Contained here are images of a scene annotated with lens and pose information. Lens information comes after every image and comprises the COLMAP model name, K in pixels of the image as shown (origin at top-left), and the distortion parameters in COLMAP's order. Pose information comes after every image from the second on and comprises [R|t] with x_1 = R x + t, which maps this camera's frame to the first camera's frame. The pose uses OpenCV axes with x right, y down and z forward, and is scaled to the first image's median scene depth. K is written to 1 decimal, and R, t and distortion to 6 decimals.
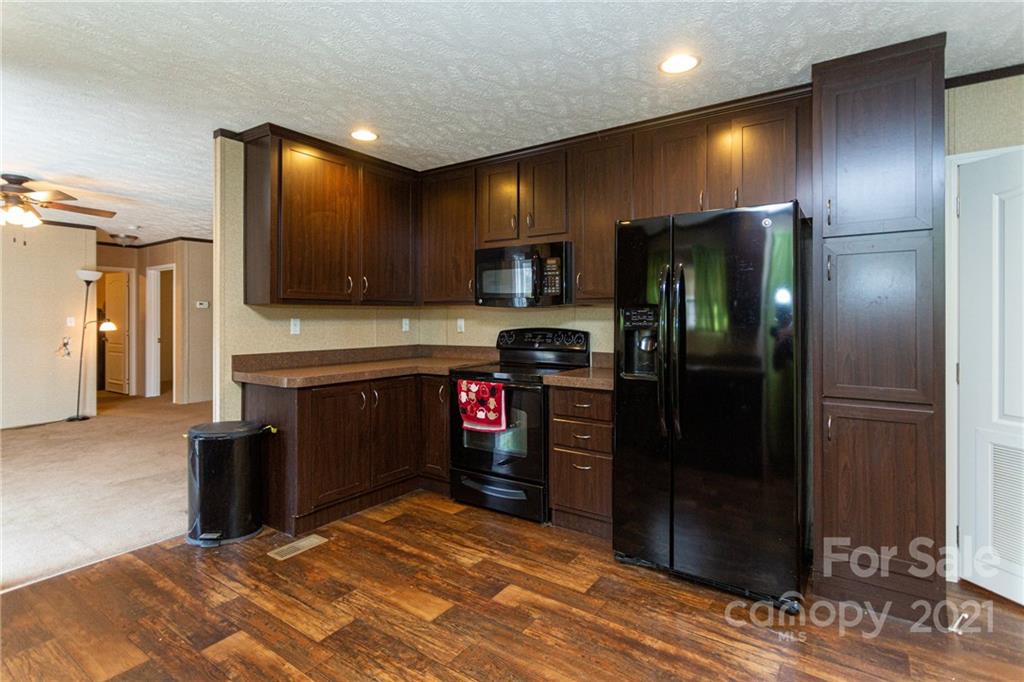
lens RADIAL K [[526.9, 0, 525.2], [0, 526.9, 318.6], [0, 0, 1]] dist [0.002679, 0.003768]
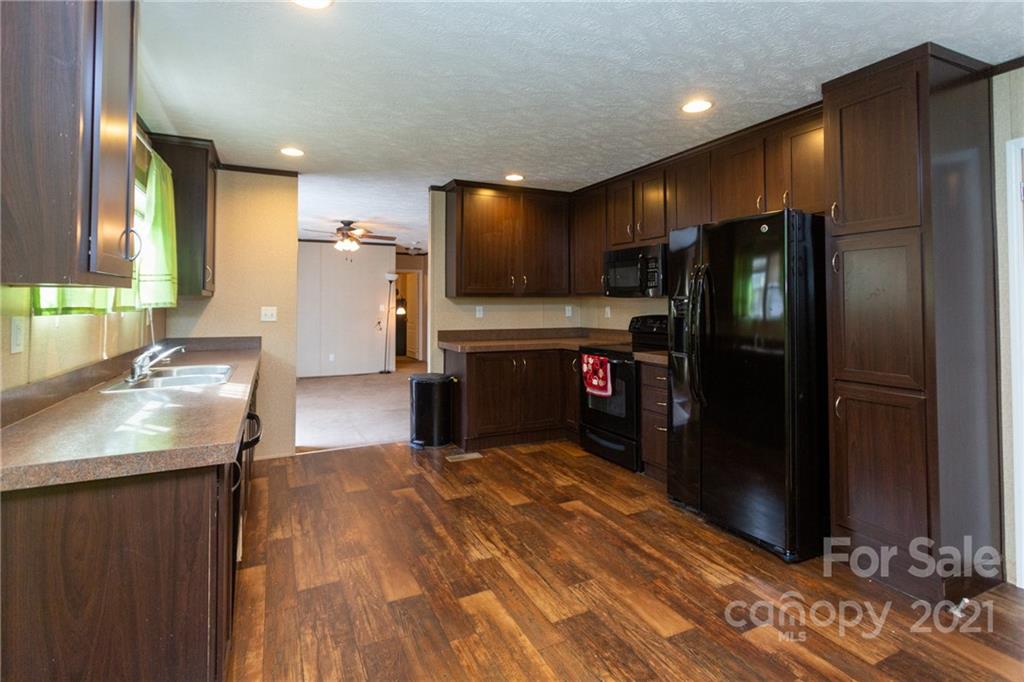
lens RADIAL K [[526.9, 0, 515.5], [0, 526.9, 292.9], [0, 0, 1]] dist [0.002679, 0.003768]
pose [[0.869965, -0.010108, -0.493010, 0.388205], [-0.001055, 0.999749, -0.022359, -0.005644], [0.493112, 0.019972, 0.869737, -0.220684]]
